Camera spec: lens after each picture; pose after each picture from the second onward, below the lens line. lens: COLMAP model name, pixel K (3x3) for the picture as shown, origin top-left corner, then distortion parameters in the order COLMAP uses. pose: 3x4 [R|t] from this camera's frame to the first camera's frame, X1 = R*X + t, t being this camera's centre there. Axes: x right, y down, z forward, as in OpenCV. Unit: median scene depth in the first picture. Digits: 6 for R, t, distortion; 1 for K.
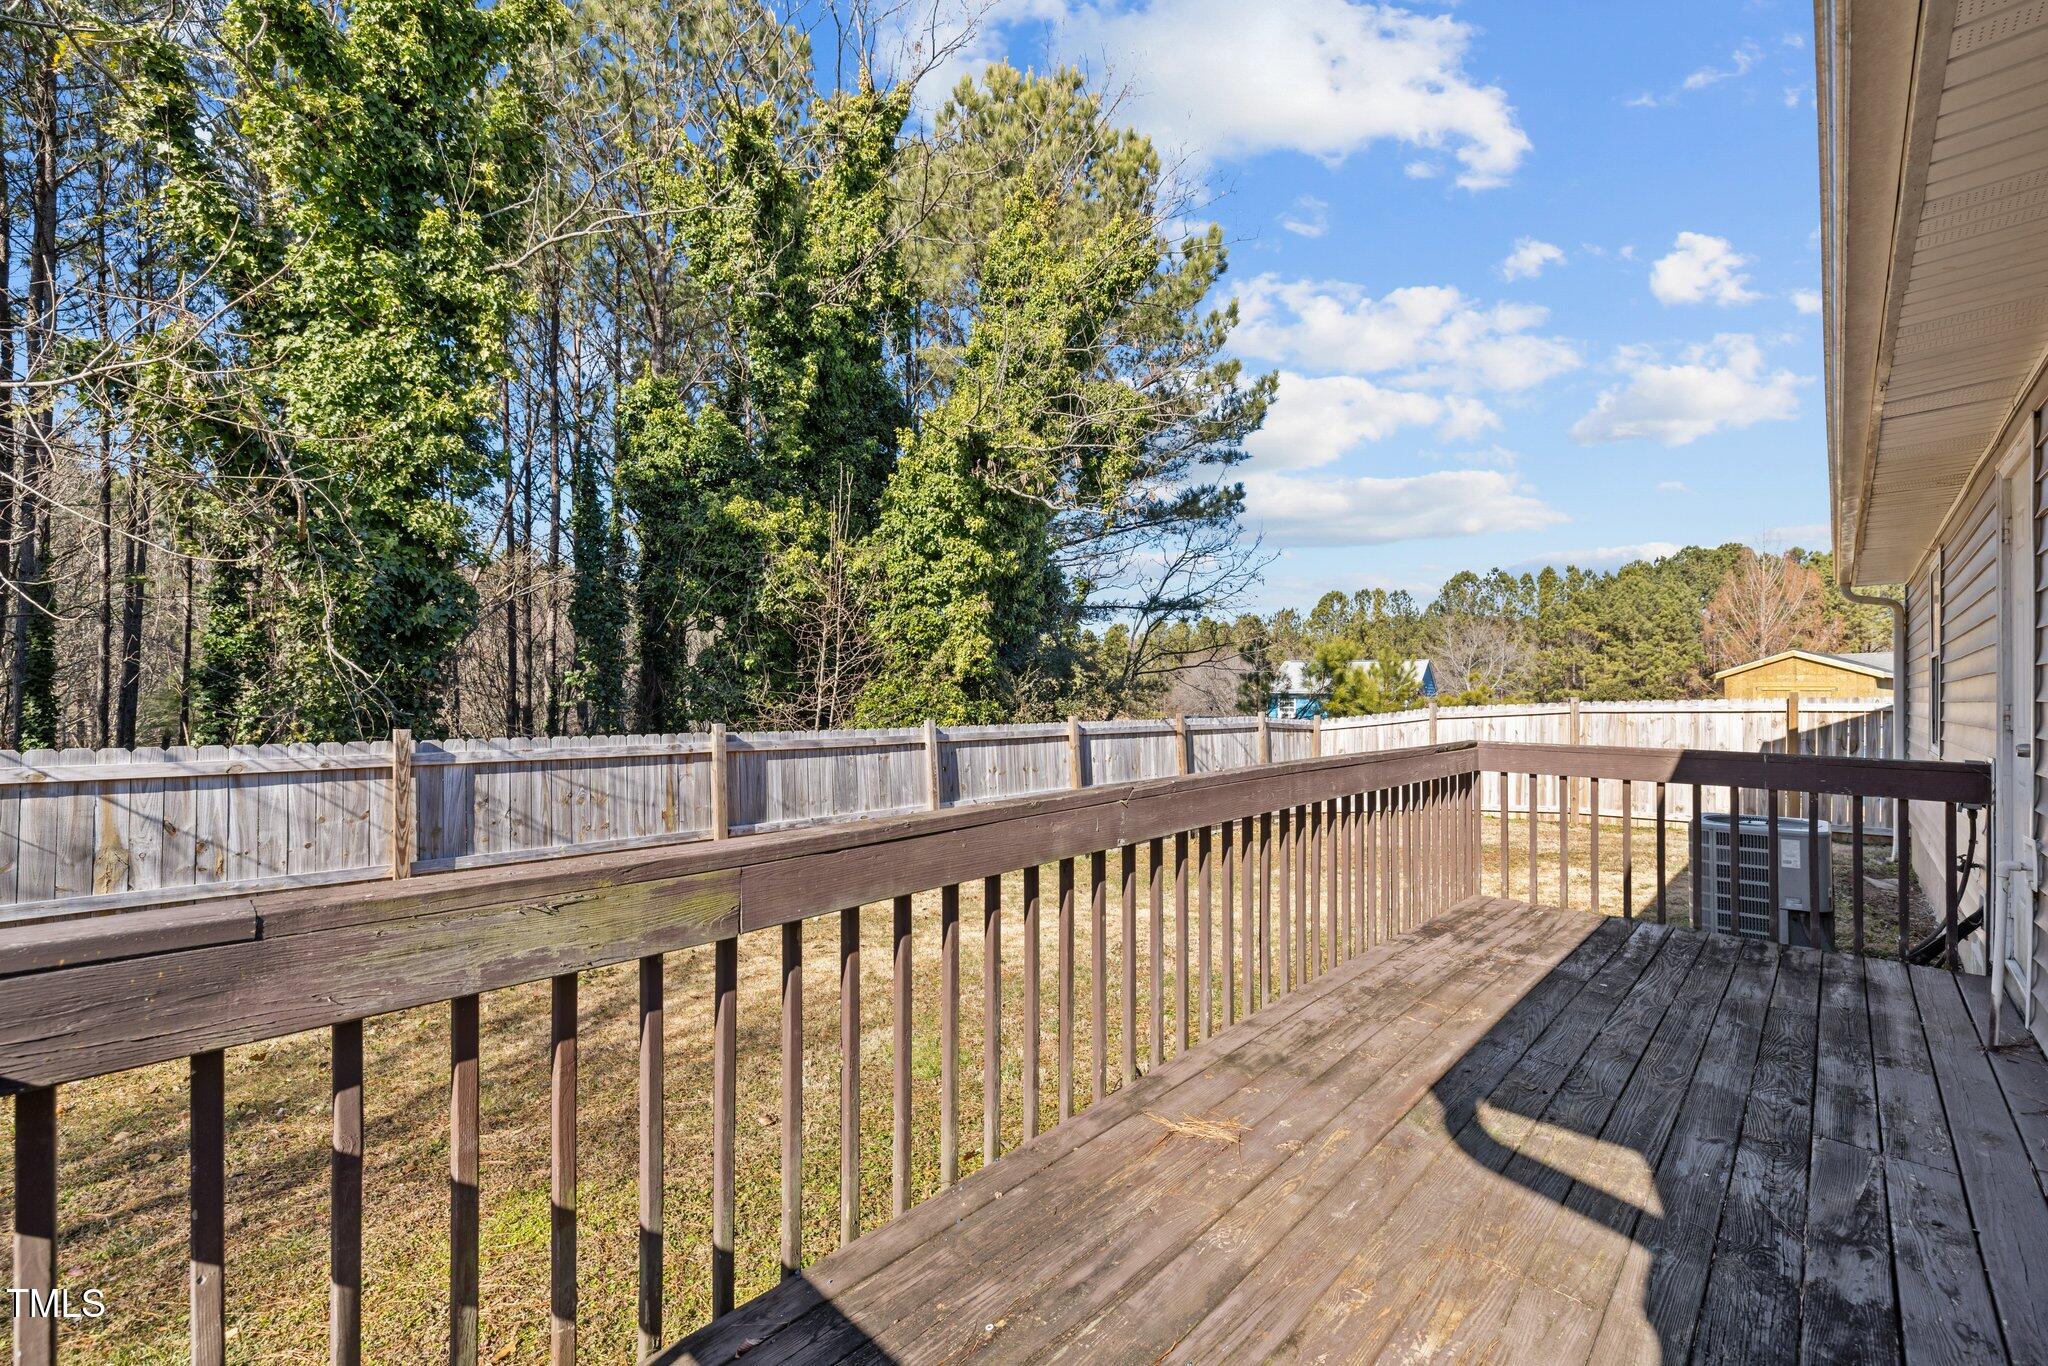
lens RADIAL K [[852.7, 0, 1023.2], [0, 852.7, 686.0], [0, 0, 1]] dist [-0.000421, 0.000189]
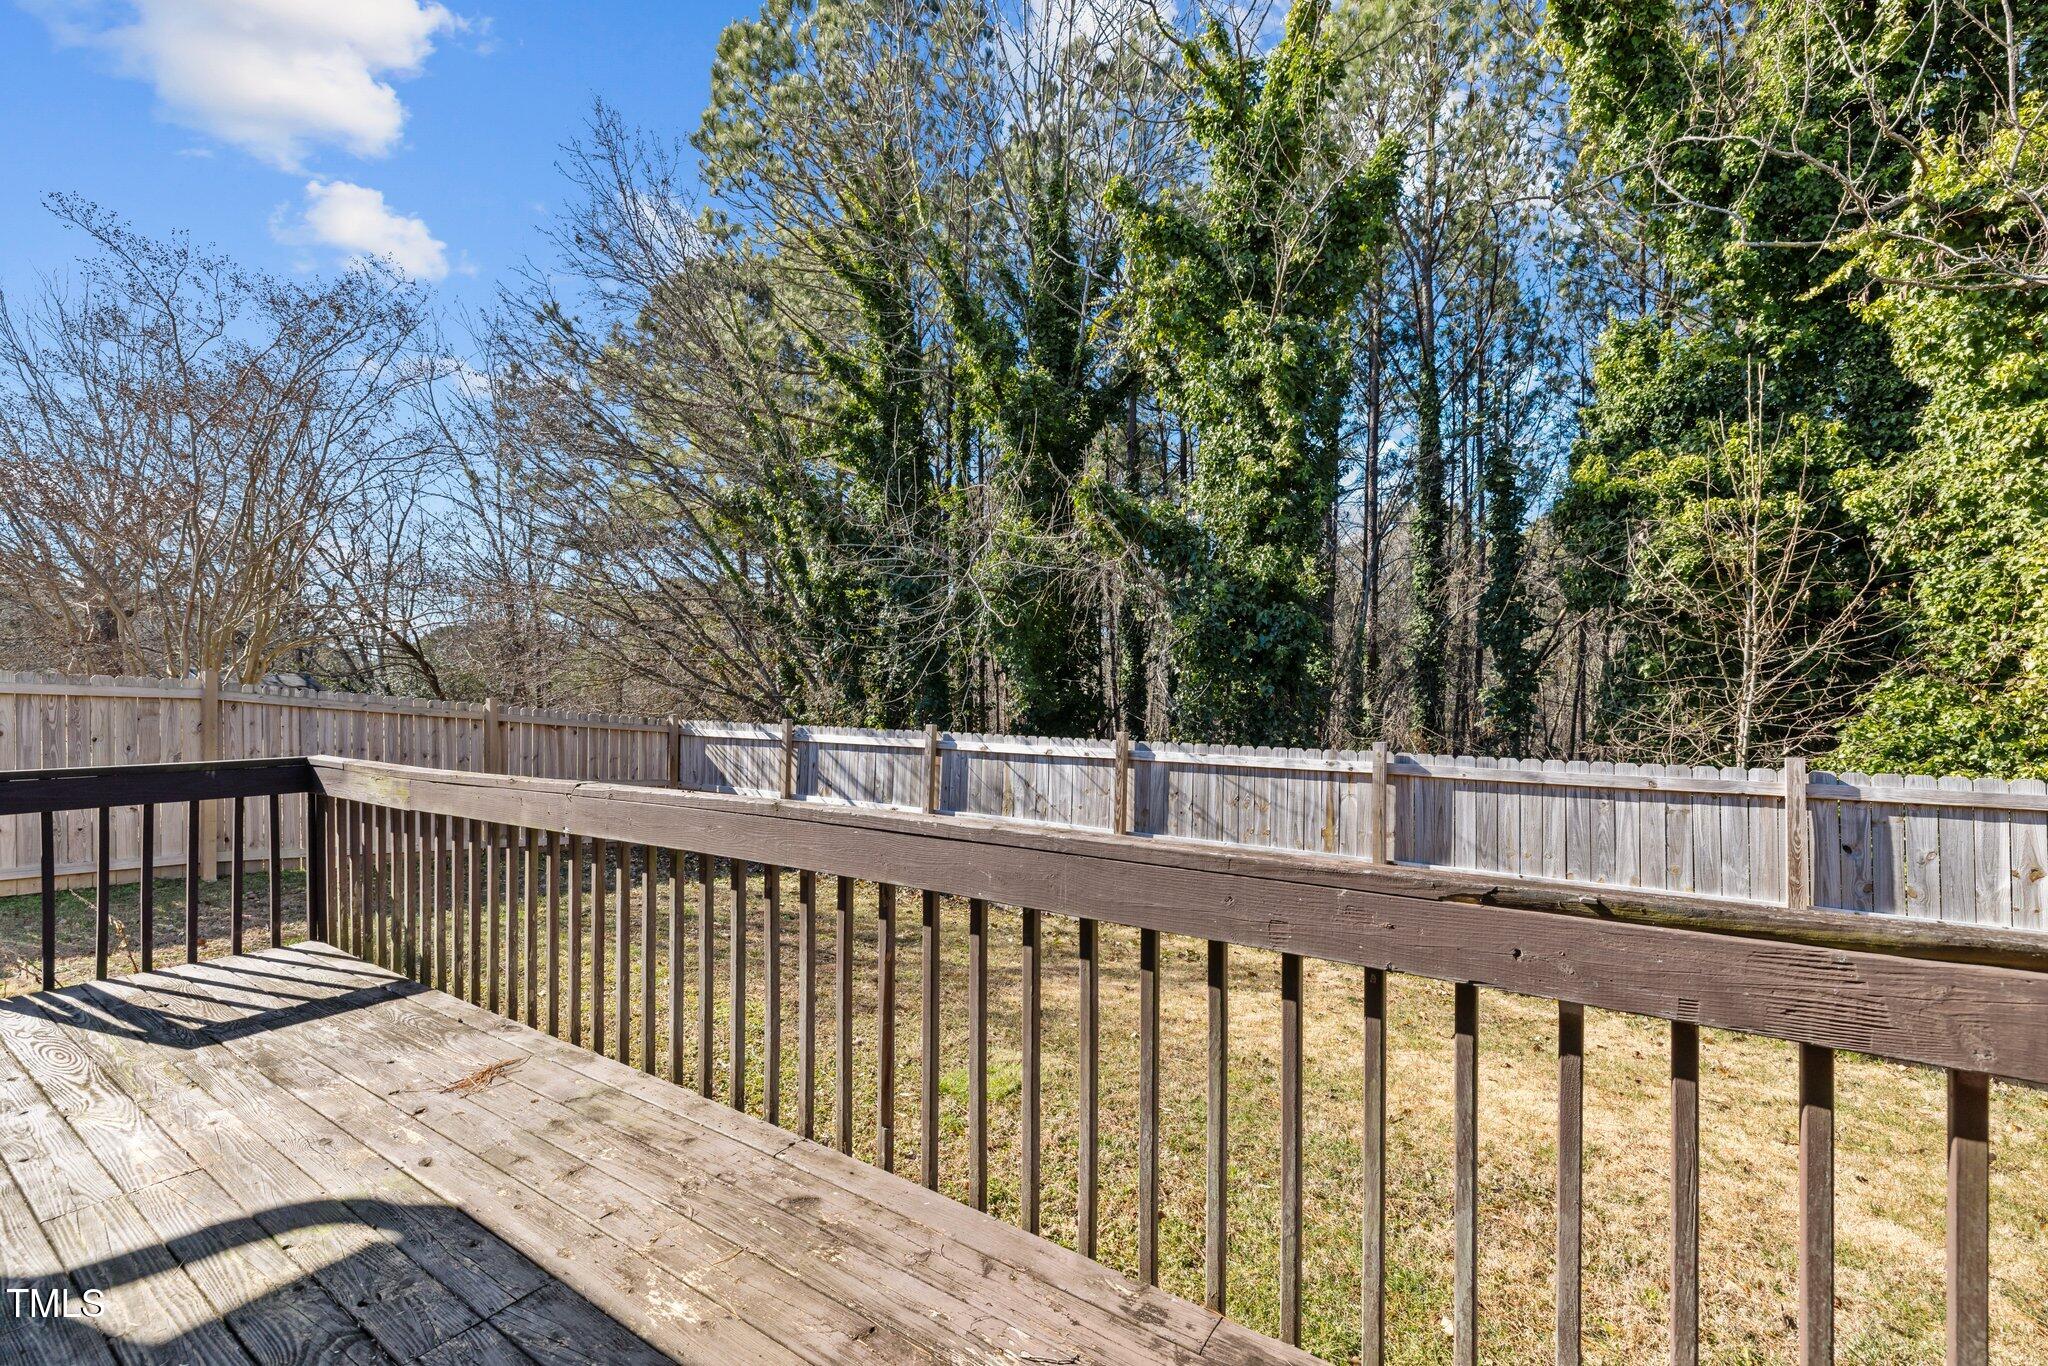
lens RADIAL K [[852.7, 0, 1023.2], [0, 852.7, 686.0], [0, 0, 1]] dist [-0.000421, 0.000189]
pose [[0.163676, -0.020036, -0.986311, 0.325790], [0.000372, 0.999795, -0.020248, 0.001953], [0.986514, 0.002947, 0.163650, 0.334603]]
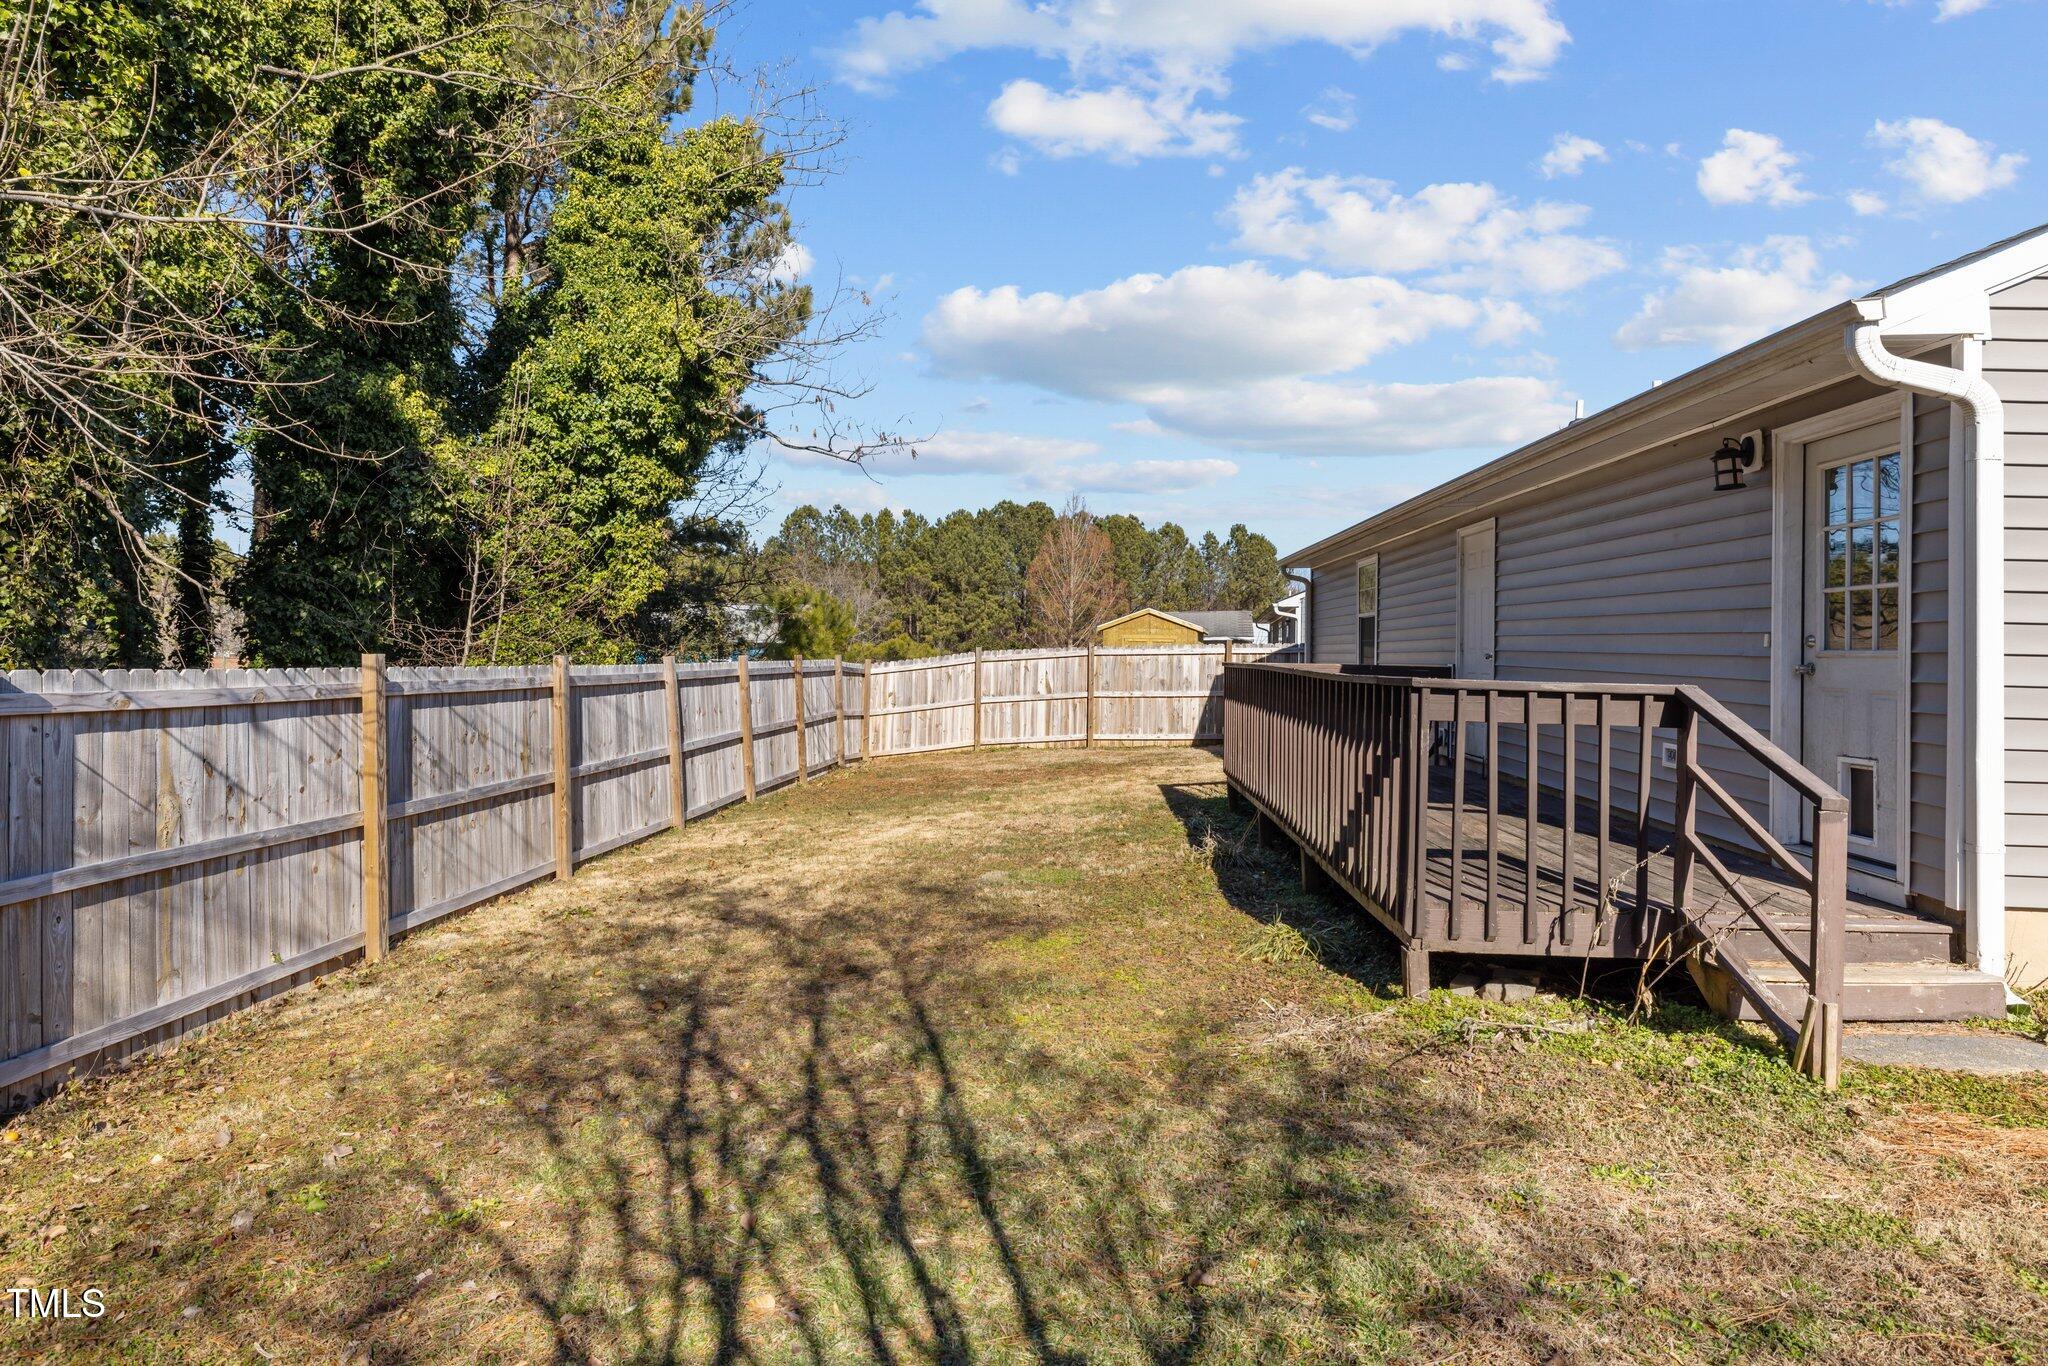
lens RADIAL K [[1102.9, 0, 1016.1], [0, 1102.9, 628.0], [0, 0, 1]] dist [0.003552, 0.000537]
pose [[0.767272, 0.019637, 0.641021, -0.513004], [-0.016123, 0.999806, -0.011330, 0.014444], [-0.641119, -0.001642, 0.767440, -0.147806]]
